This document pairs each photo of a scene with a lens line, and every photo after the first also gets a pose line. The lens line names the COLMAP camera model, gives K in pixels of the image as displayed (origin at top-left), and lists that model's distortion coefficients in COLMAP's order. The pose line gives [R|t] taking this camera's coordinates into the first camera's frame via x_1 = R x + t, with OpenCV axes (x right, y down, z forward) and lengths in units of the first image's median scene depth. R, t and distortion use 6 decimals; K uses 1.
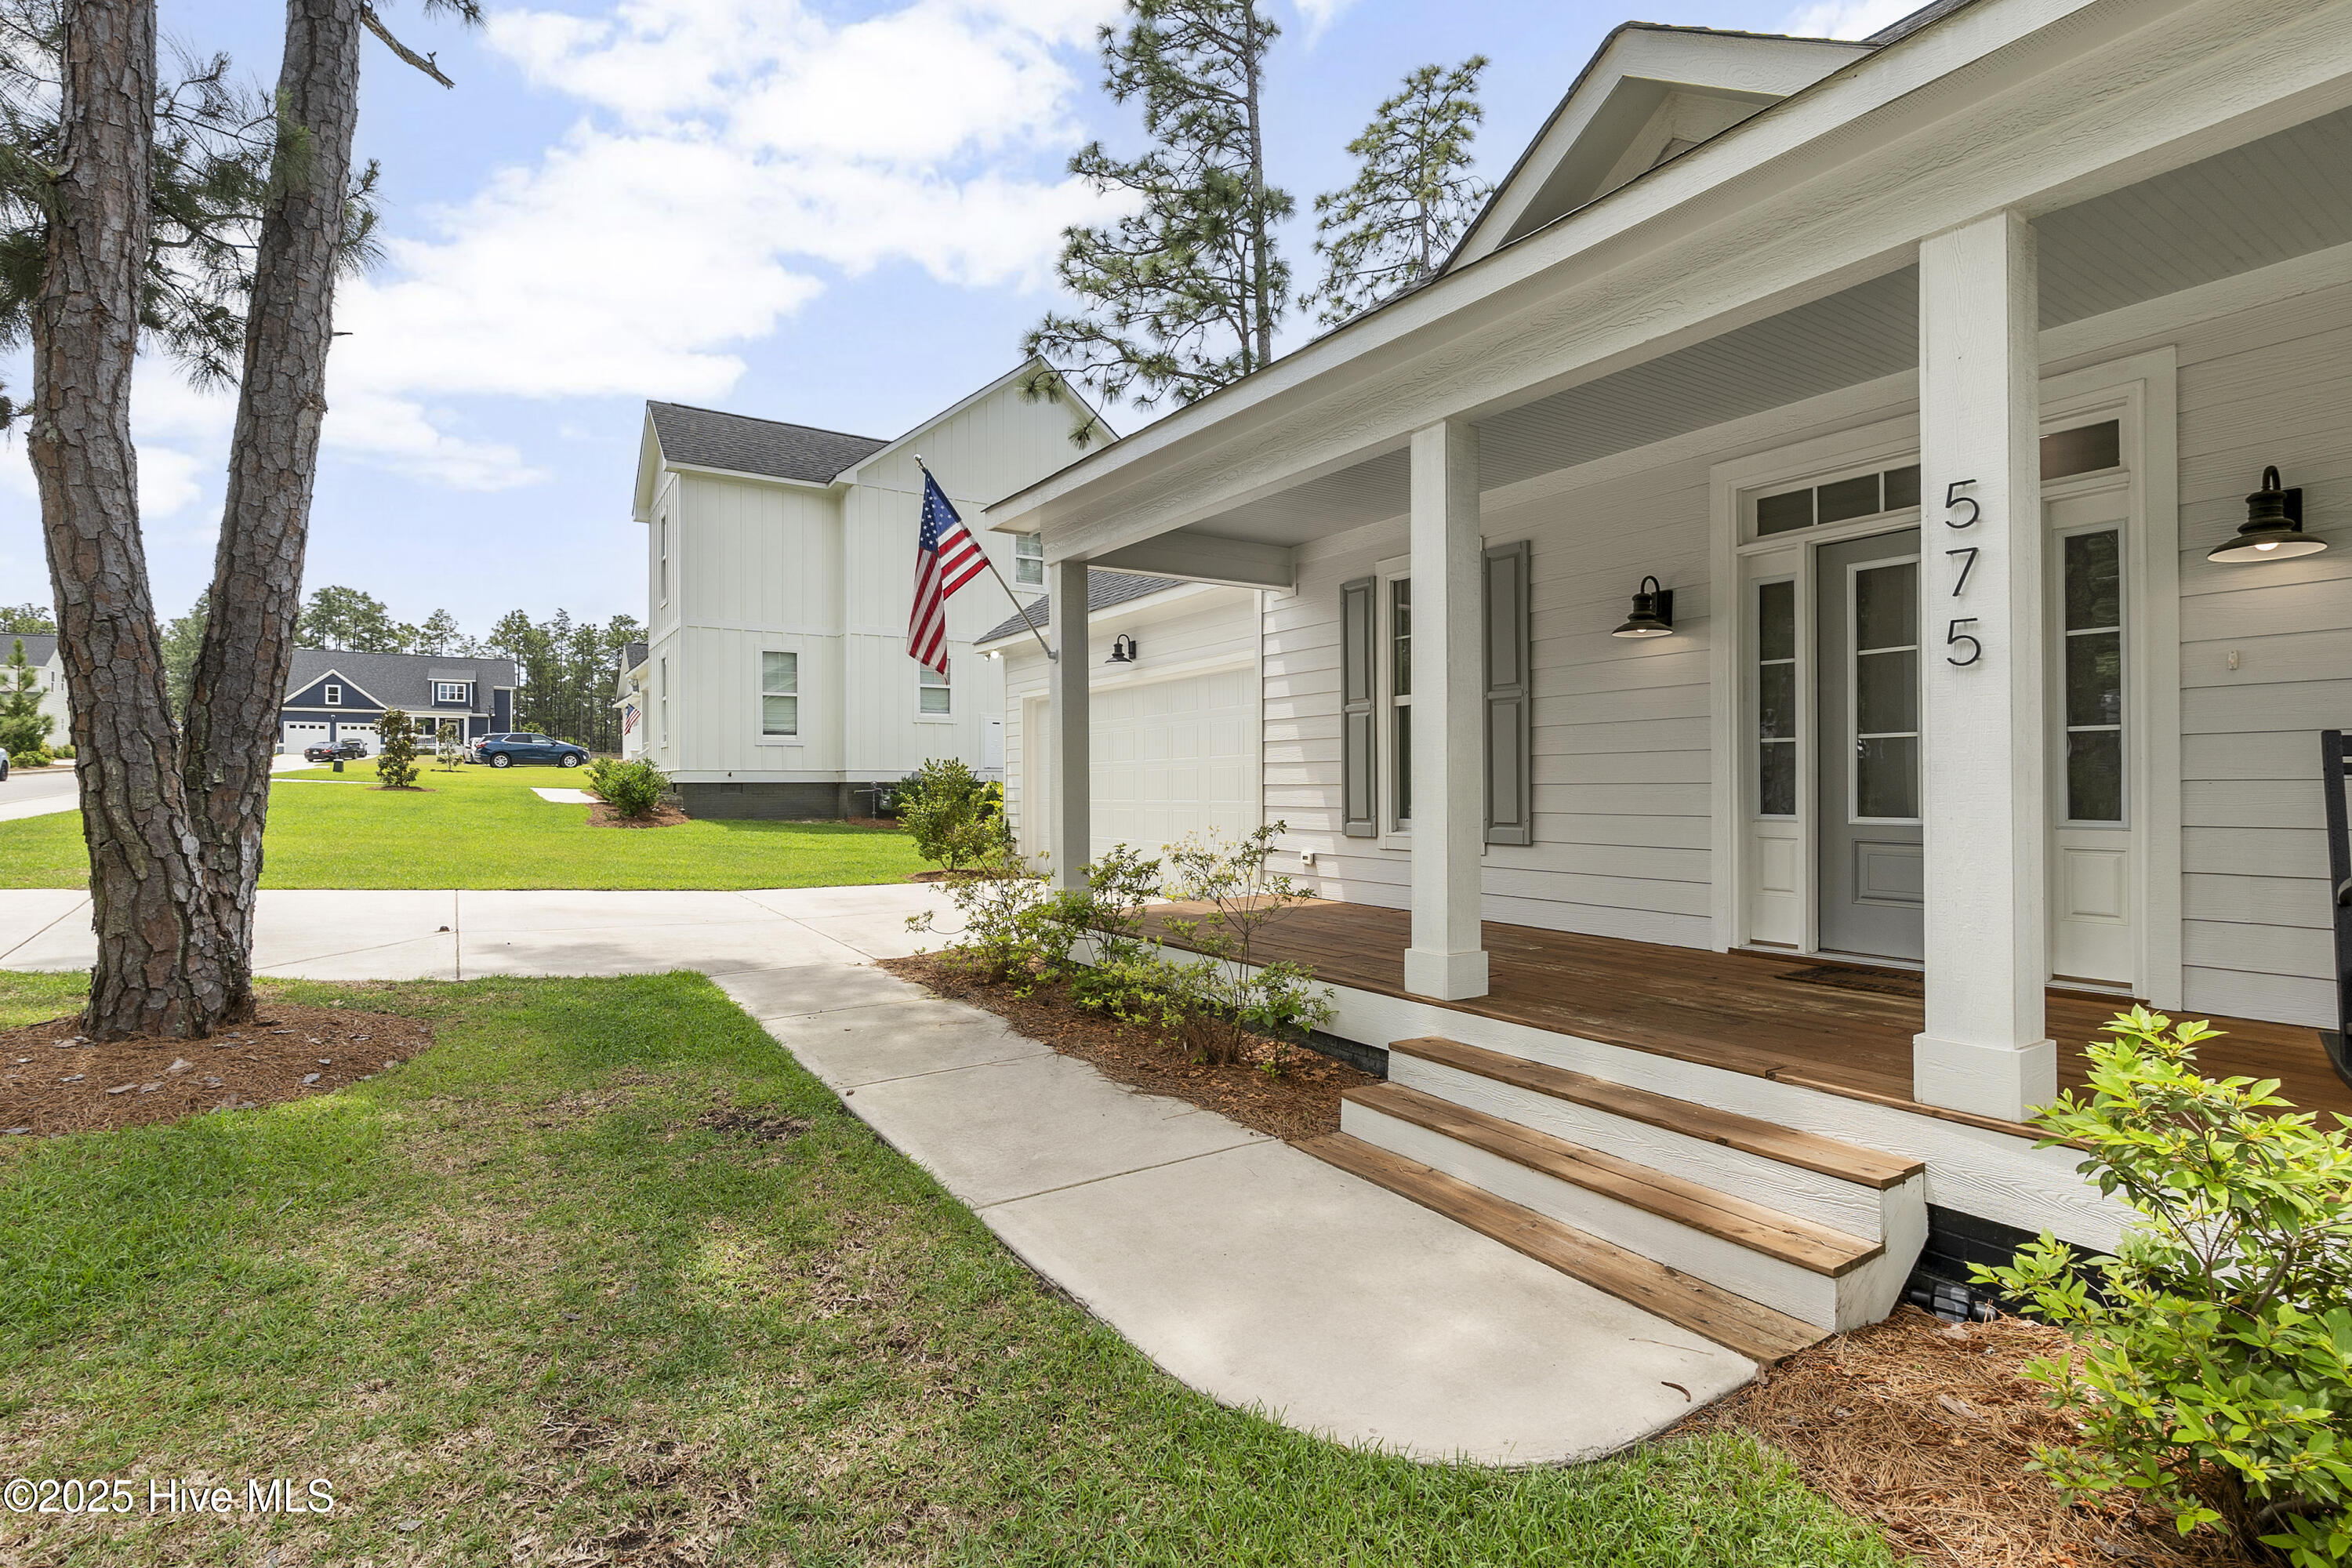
lens RADIAL K [[1077.2, 0, 1167.1], [0, 1077.2, 778.7], [0, 0, 1]] dist [-0.008321, 0.002044]
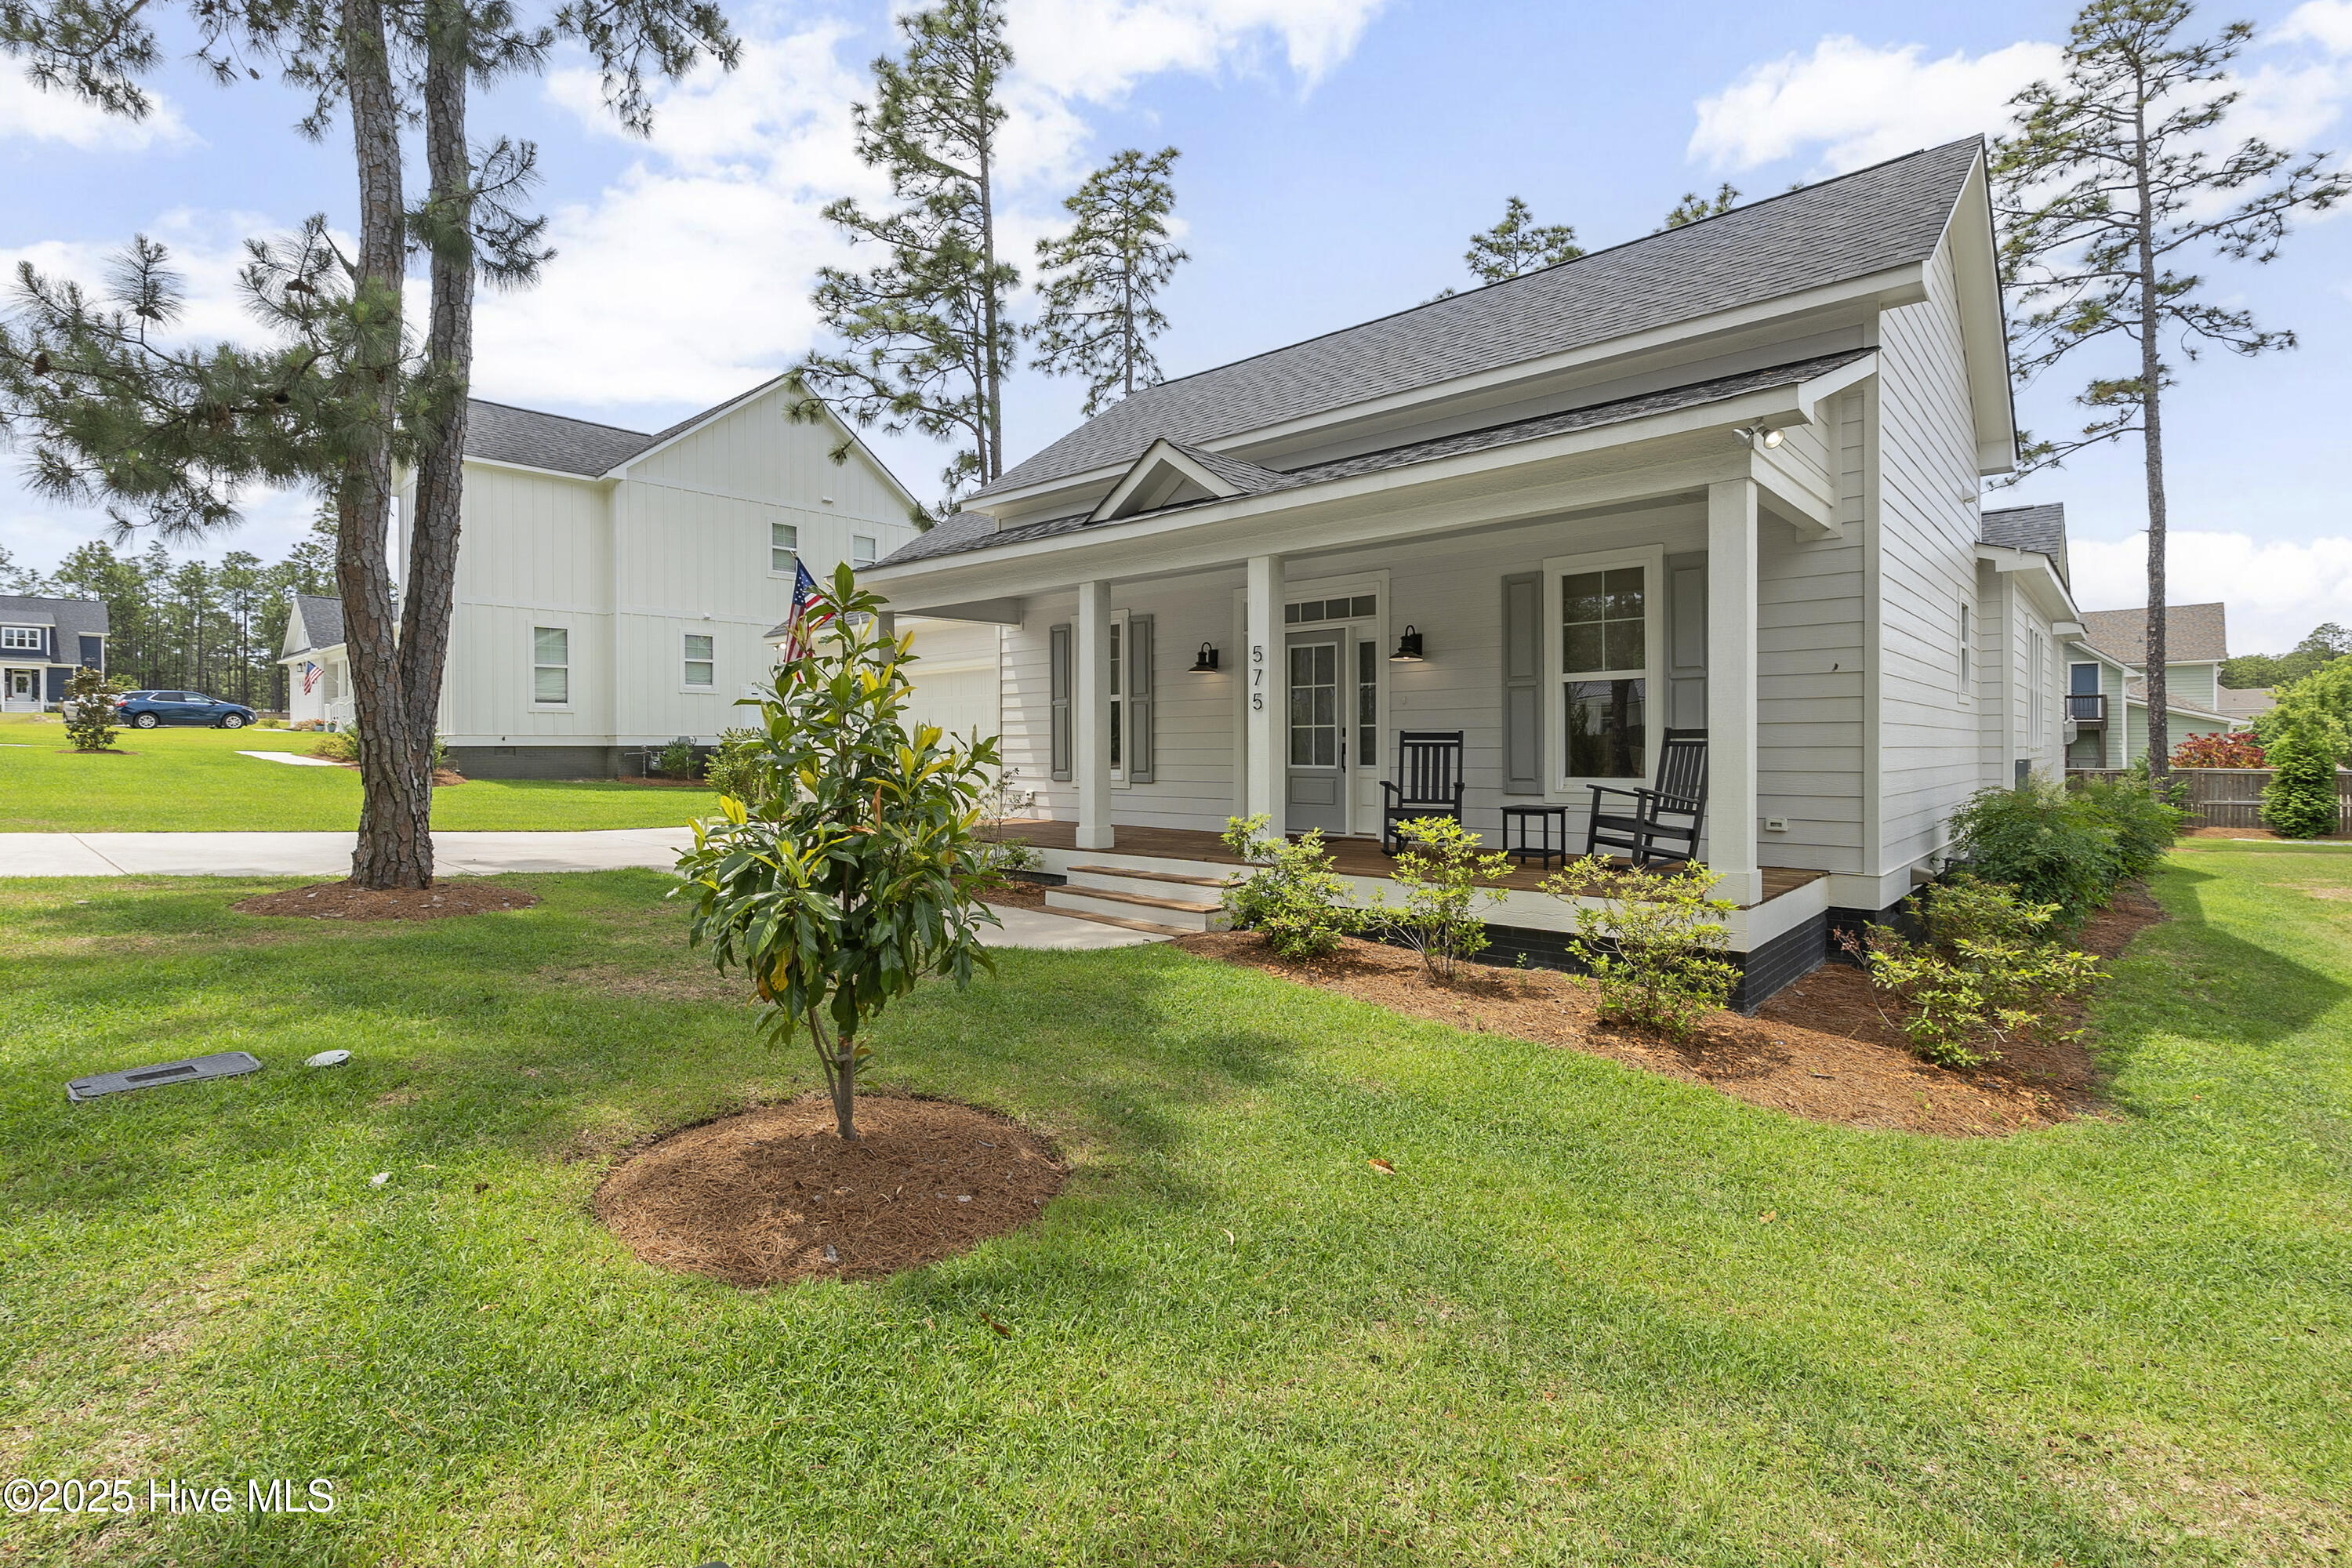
lens RADIAL K [[1077.2, 0, 1178.5], [0, 1077.2, 742.0], [0, 0, 1]] dist [-0.008321, 0.002044]
pose [[0.964199, 0.001869, 0.265174, -0.031181], [-0.002140, 0.999997, 0.000732, -0.002693], [-0.265172, -0.001273, 0.964200, -0.233738]]
